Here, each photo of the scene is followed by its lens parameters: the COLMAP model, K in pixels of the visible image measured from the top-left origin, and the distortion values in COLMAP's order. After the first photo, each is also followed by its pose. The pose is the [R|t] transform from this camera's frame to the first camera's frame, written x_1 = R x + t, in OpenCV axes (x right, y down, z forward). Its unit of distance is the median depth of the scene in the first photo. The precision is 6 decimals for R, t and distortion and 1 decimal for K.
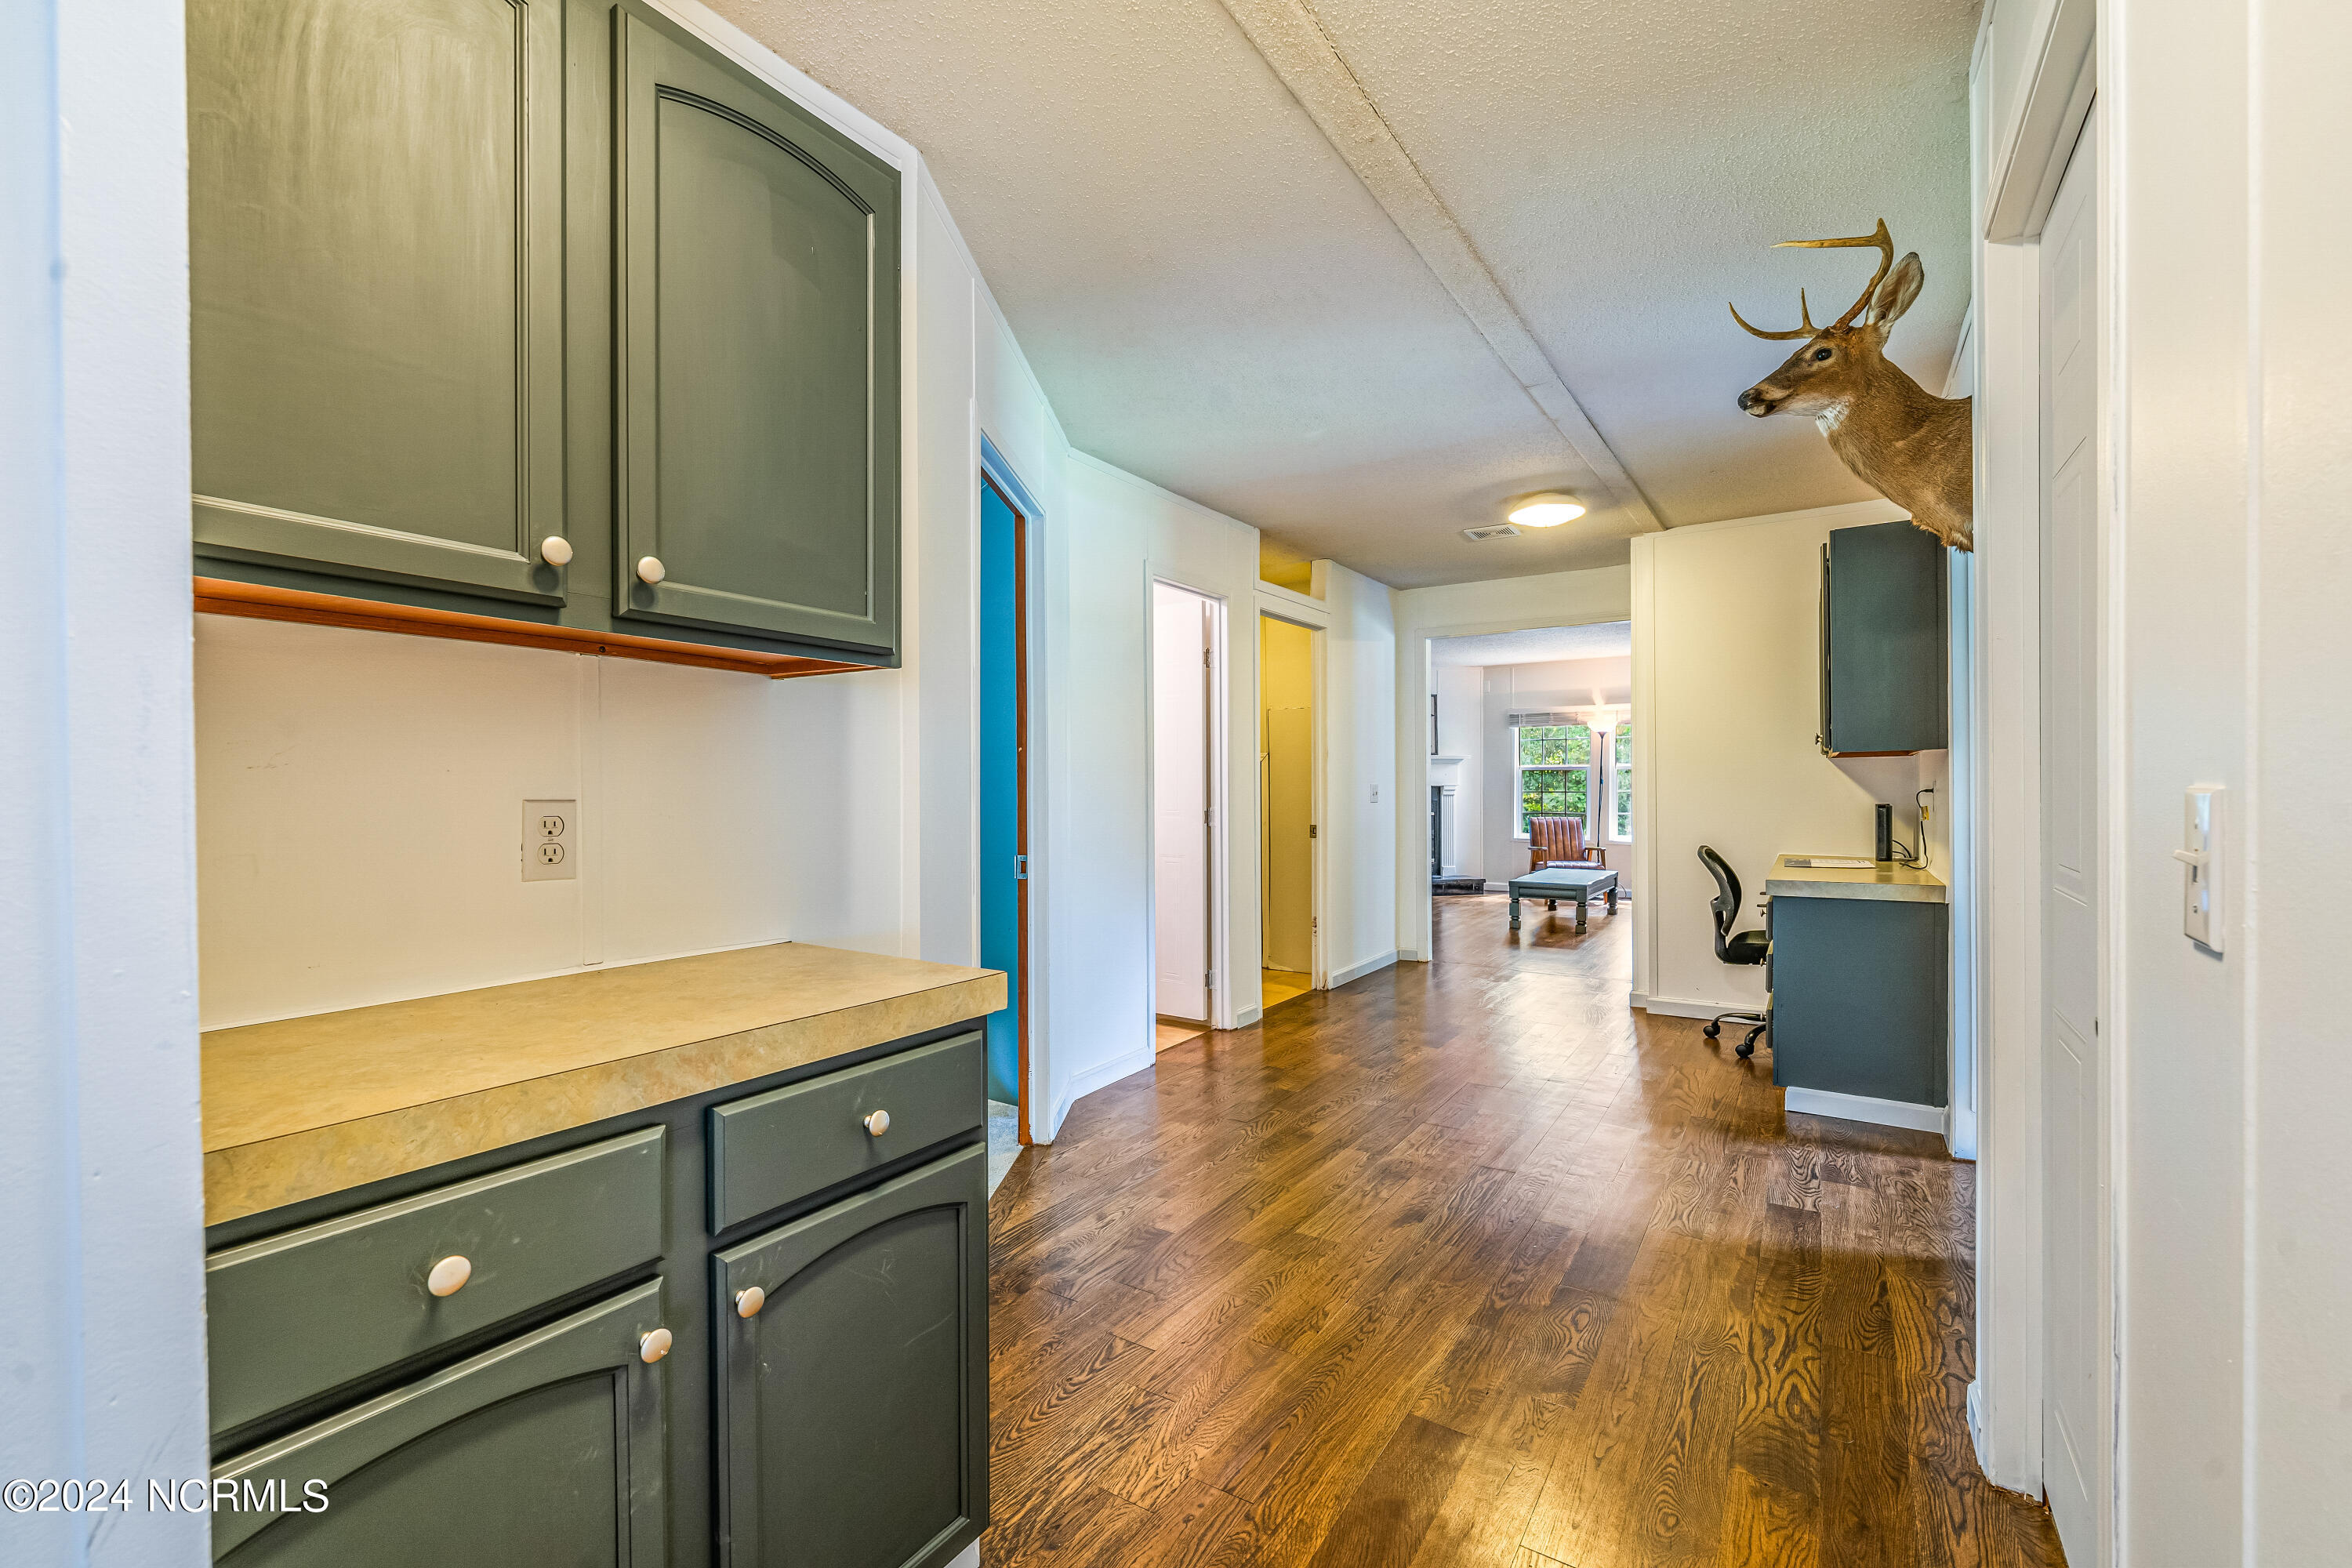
lens RADIAL K [[987.3, 0, 1176.0], [0, 987.3, 784.0], [0, 0, 1]] dist [-0.000367, -0.000148]
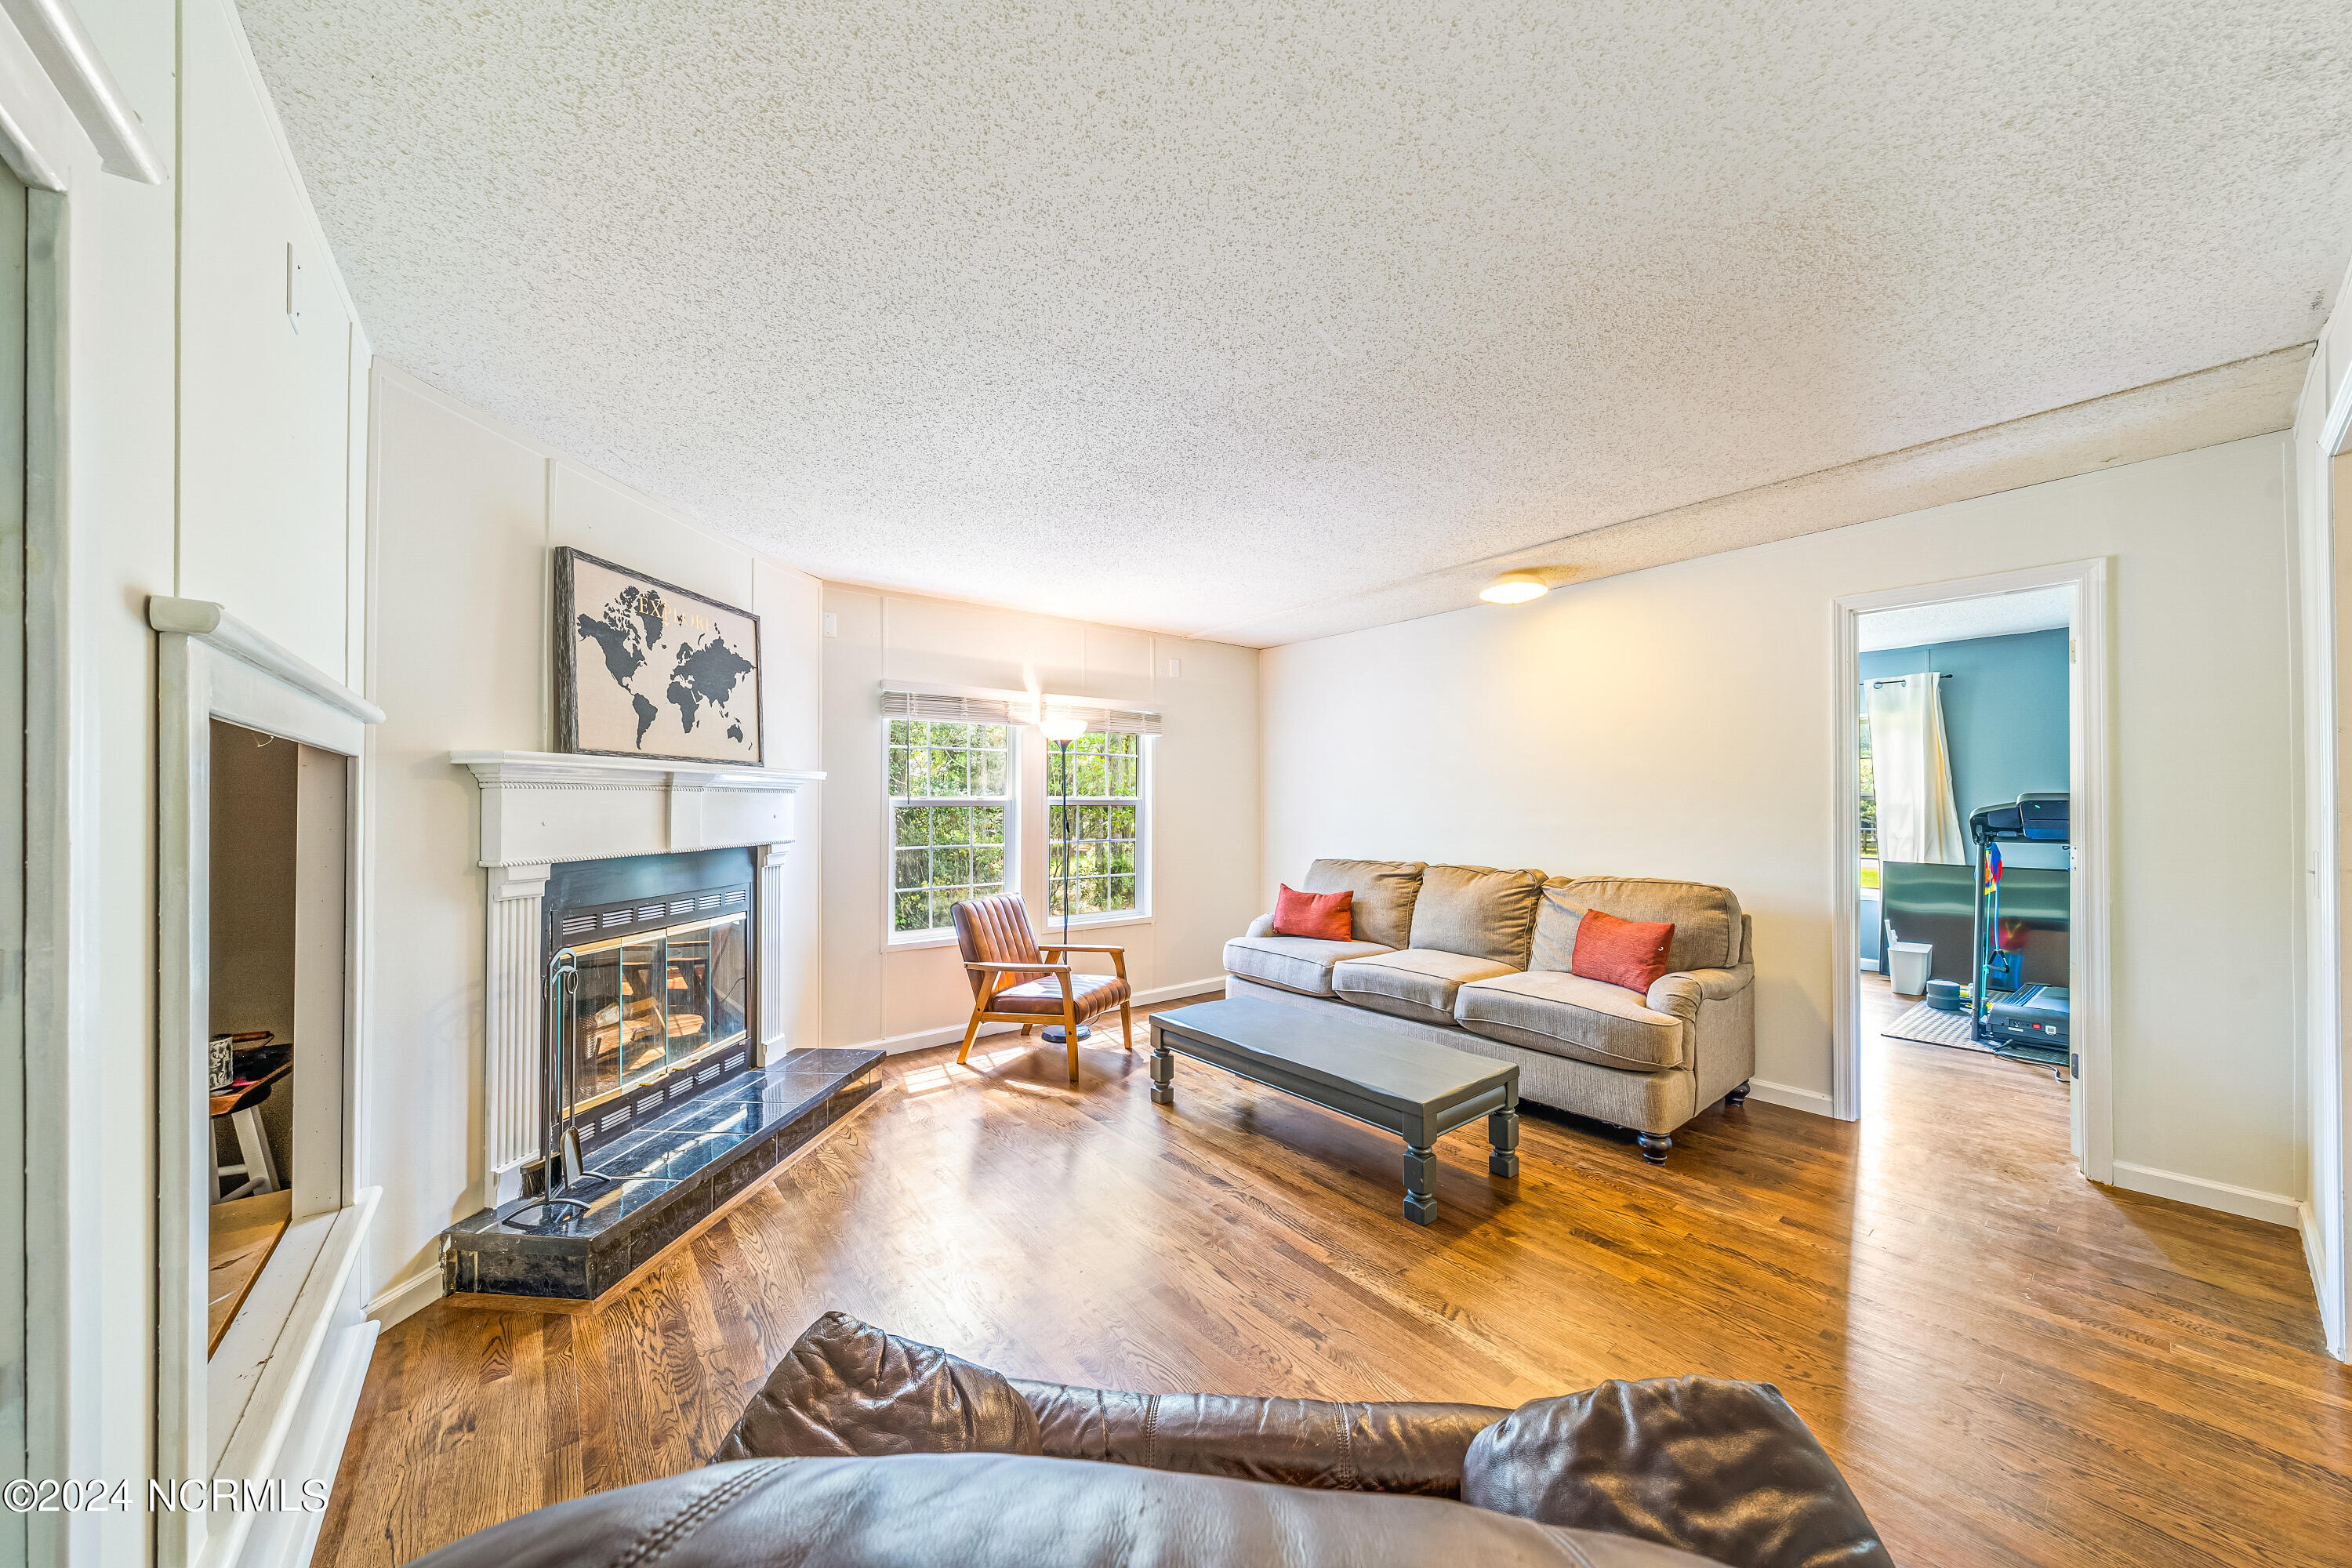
lens RADIAL K [[805.0, 0, 1177.4], [0, 805.0, 792.3], [0, 0, 1]] dist [-0.001078, -0.000166]
pose [[0.299762, 0.010162, 0.953960, 0.004250], [0.001792, 0.999936, -0.011215, -0.016013], [-0.954012, 0.005071, 0.299725, 0.763779]]
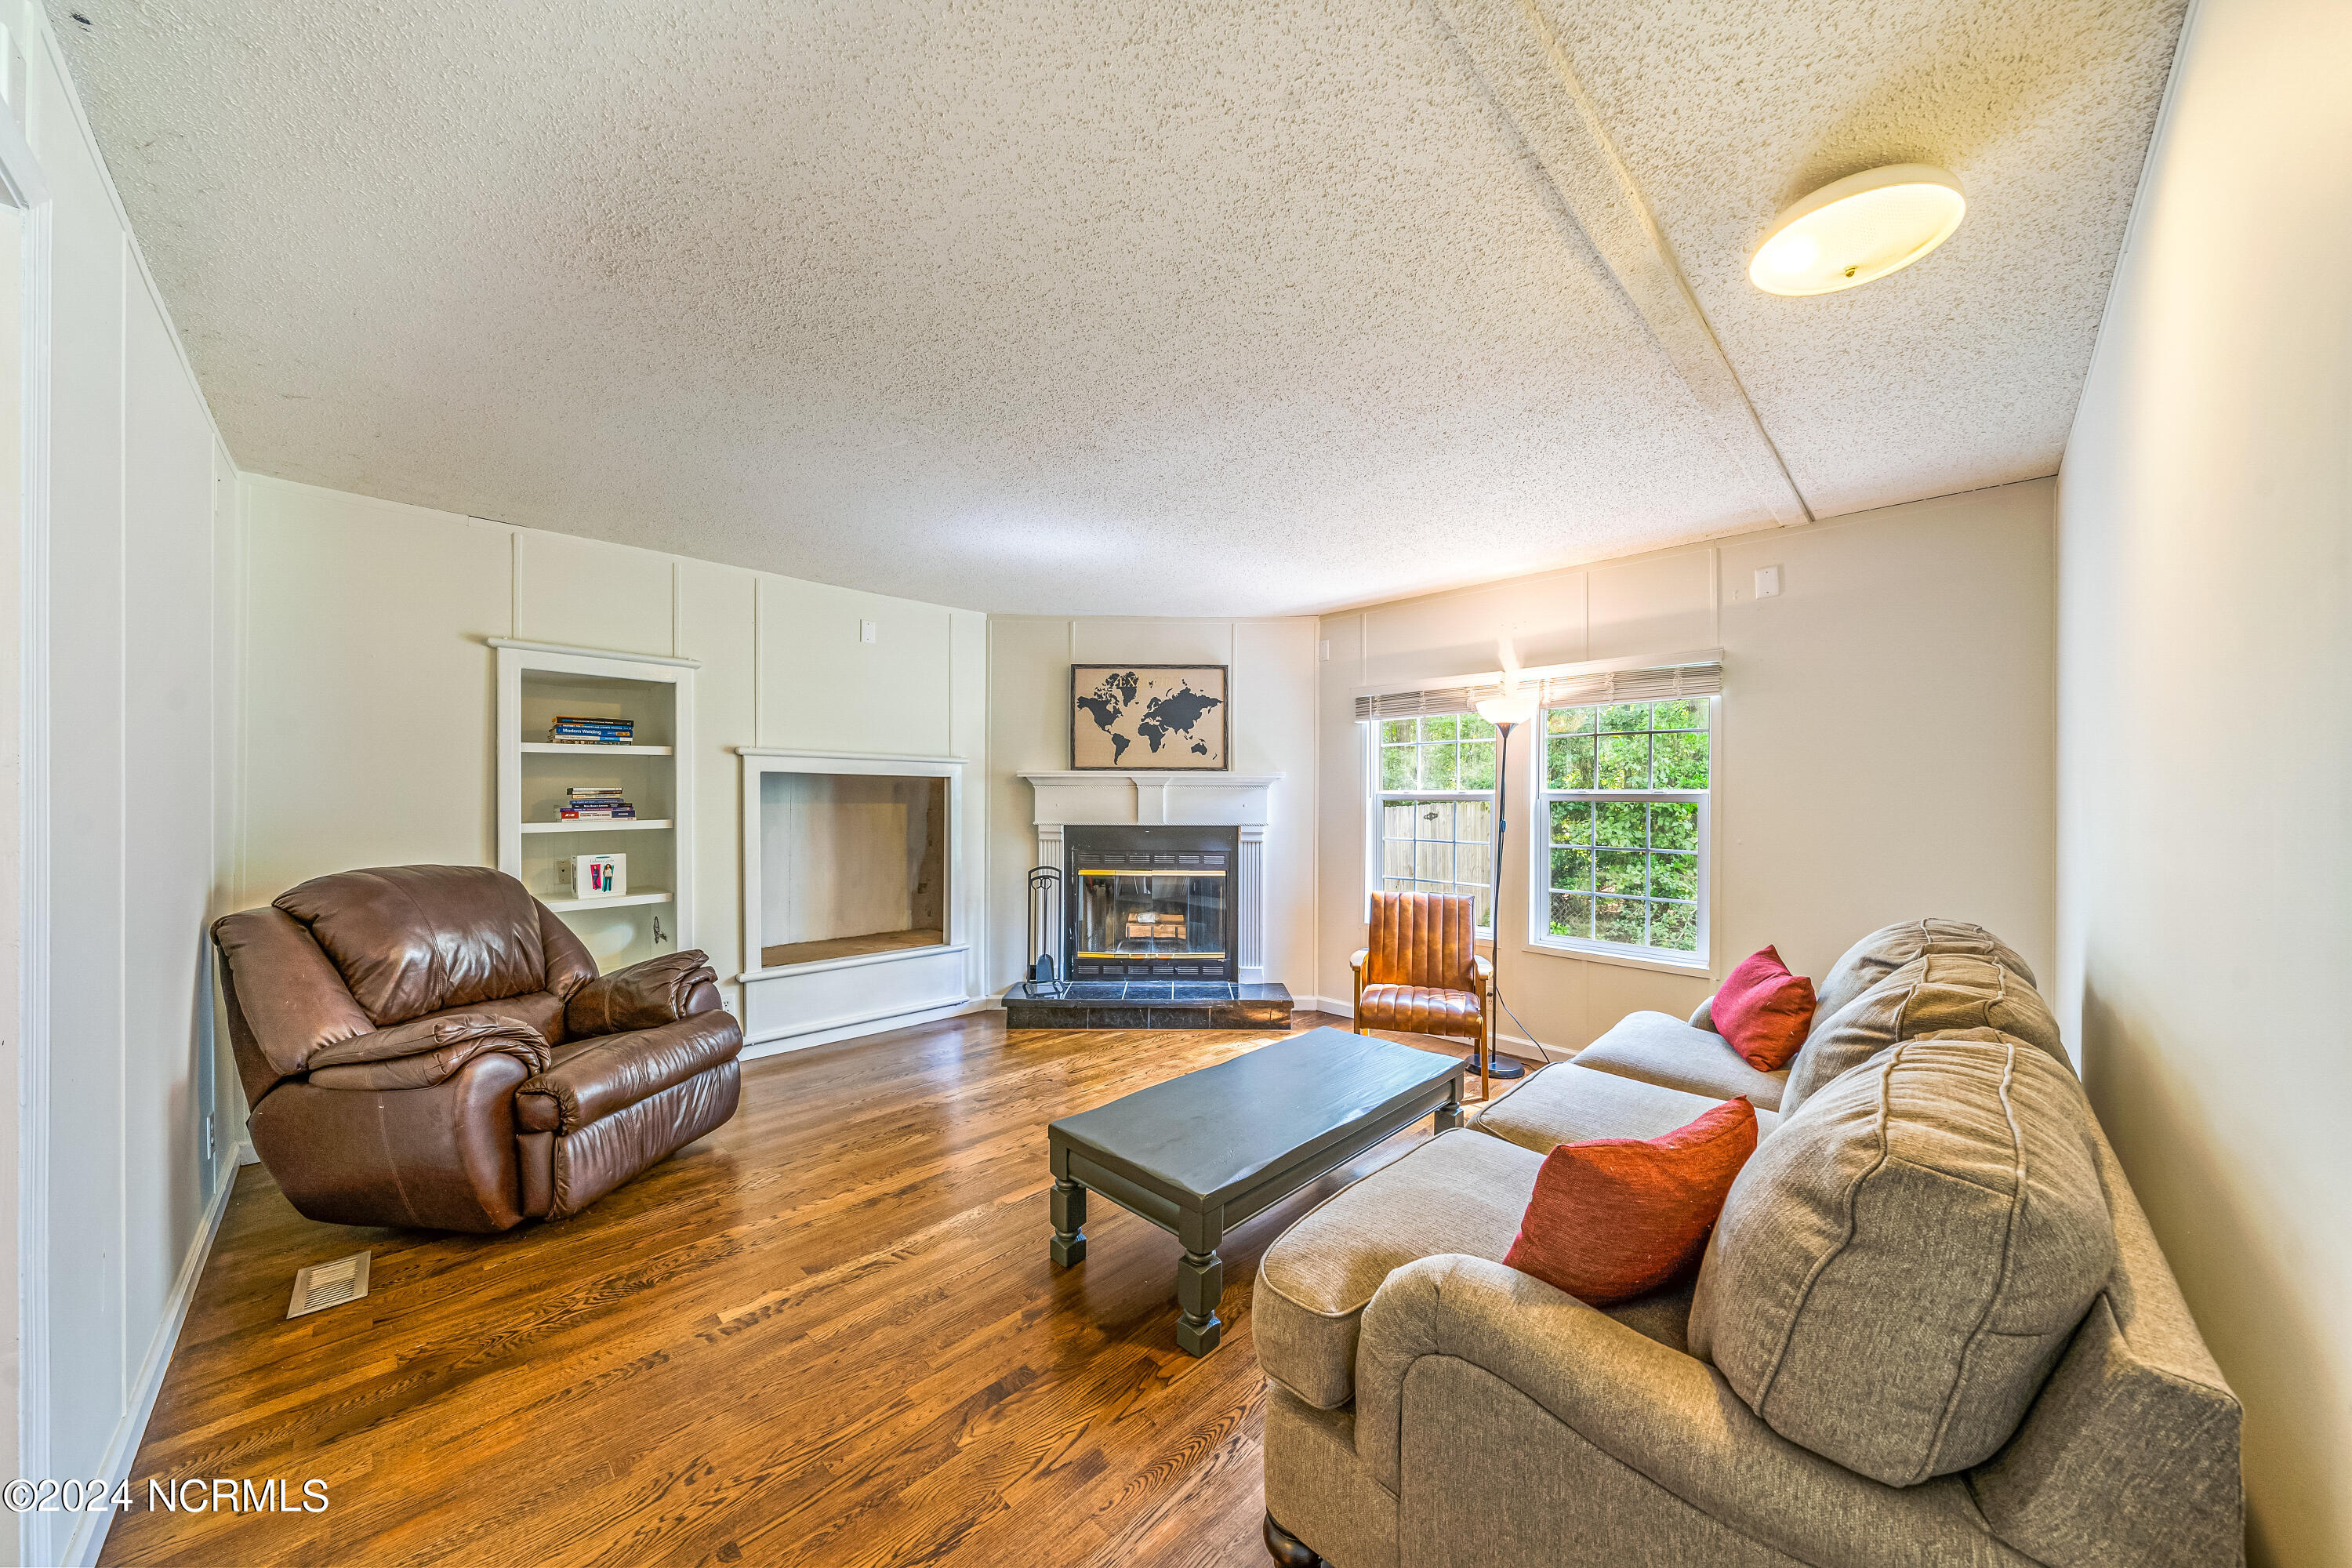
lens RADIAL K [[805.0, 0, 1177.4], [0, 805.0, 792.3], [0, 0, 1]] dist [-0.001078, -0.000166]
pose [[0.981277, 0.002214, -0.192588, 0.335017], [-0.002729, 0.999993, -0.002410, -0.016413], [0.192581, 0.002890, 0.981277, 0.554871]]
